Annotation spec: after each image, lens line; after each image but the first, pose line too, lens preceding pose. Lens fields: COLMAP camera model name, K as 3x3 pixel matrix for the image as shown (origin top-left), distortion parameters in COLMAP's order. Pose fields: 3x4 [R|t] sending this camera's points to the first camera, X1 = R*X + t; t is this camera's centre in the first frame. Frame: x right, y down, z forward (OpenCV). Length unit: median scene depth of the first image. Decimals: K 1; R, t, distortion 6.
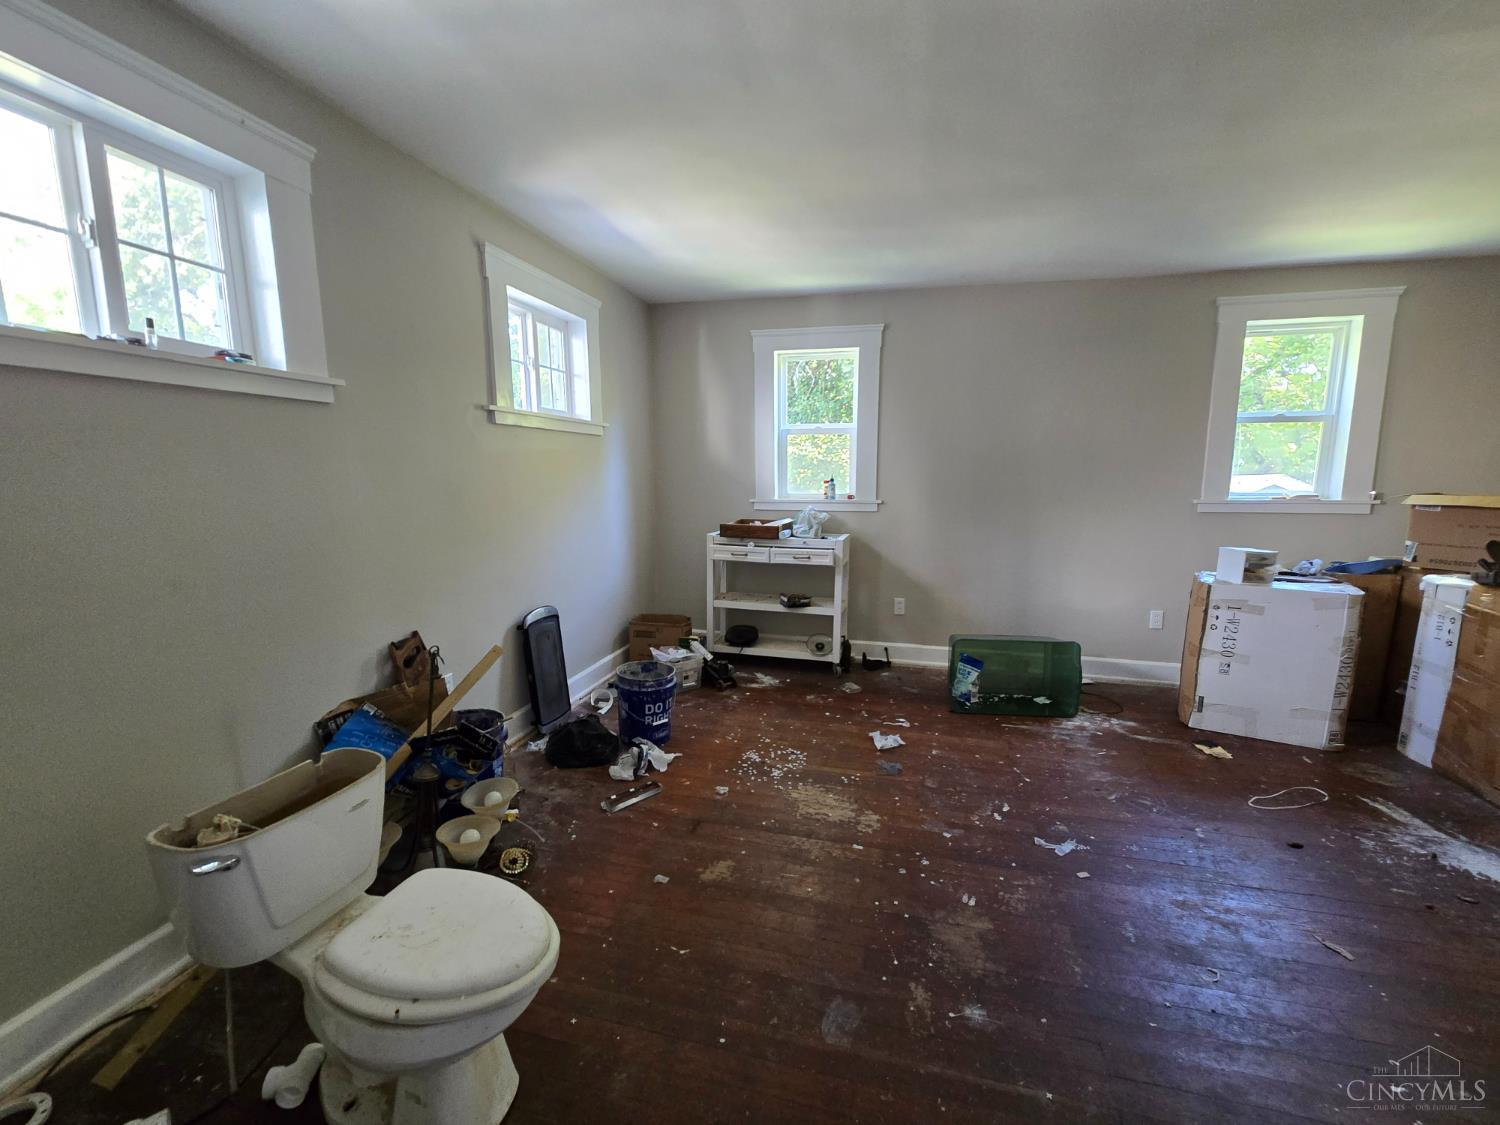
lens RADIAL K [[617.6, 0, 748.0], [0, 617.6, 561.3], [0, 0, 1]] dist [-0.002492, 0.000081]
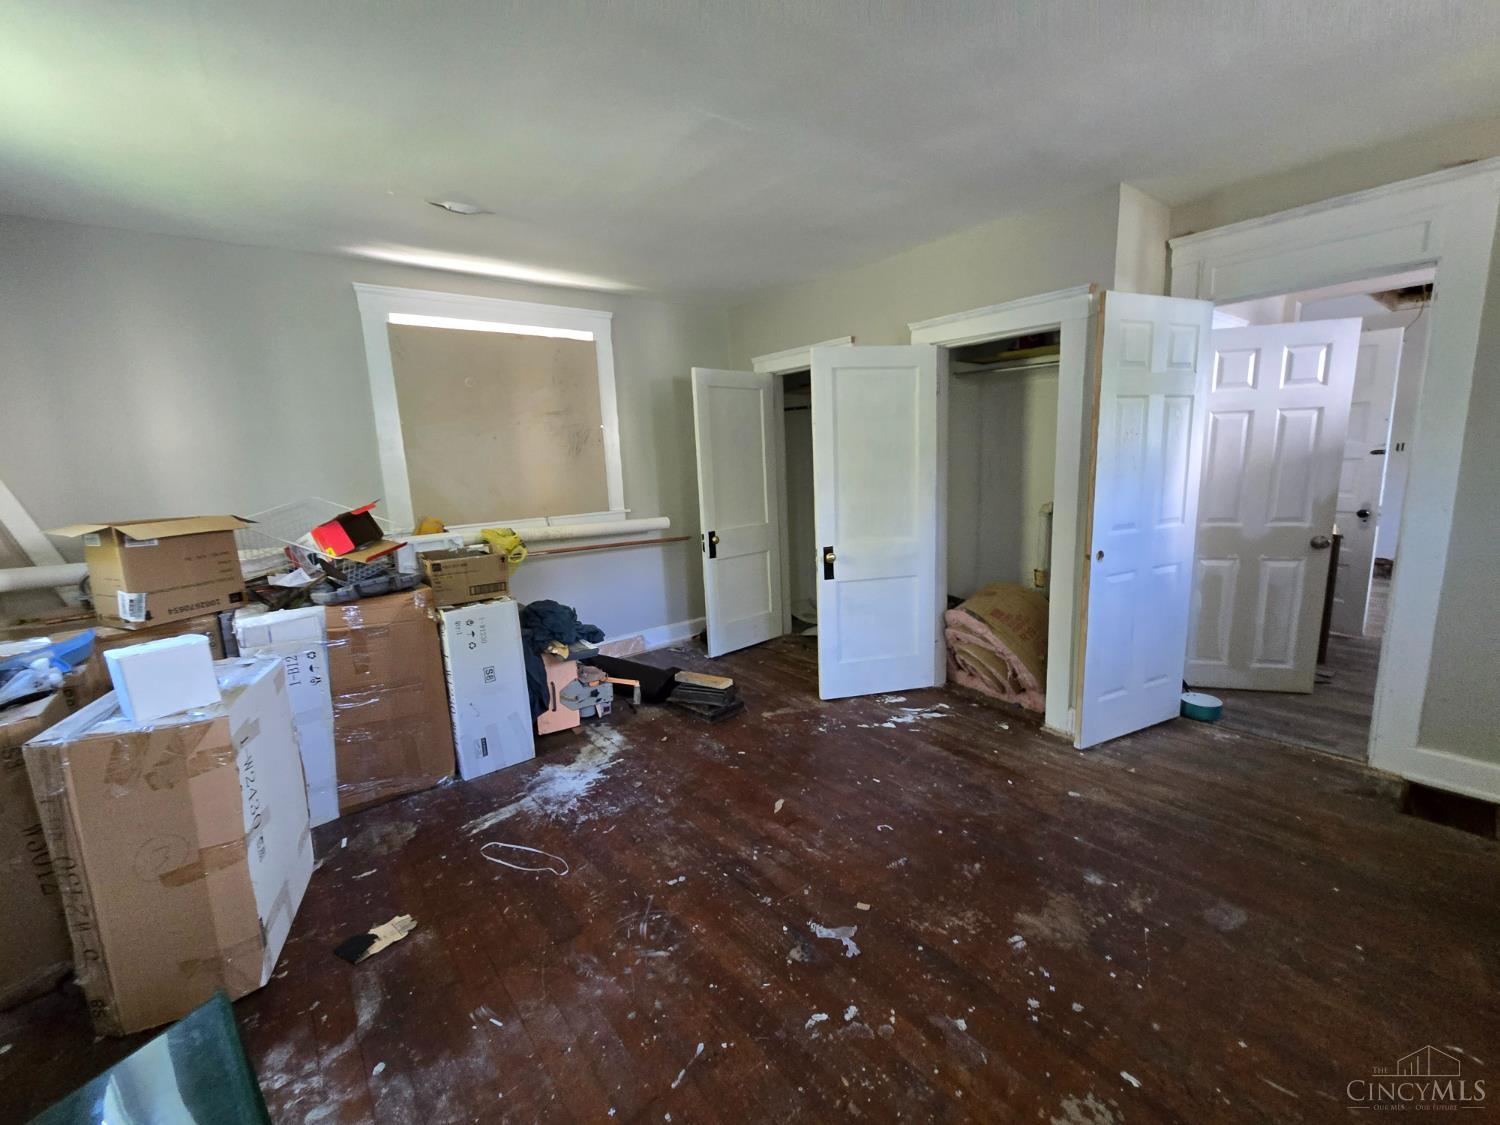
lens RADIAL K [[617.6, 0, 761.9], [0, 617.6, 568.2], [0, 0, 1]] dist [-0.002492, 0.000081]
pose [[-0.804773, -0.071622, 0.589246, 0.140246], [0.122315, 0.951380, 0.282693, -0.217751], [-0.580844, 0.299577, -0.756884, 1.433525]]
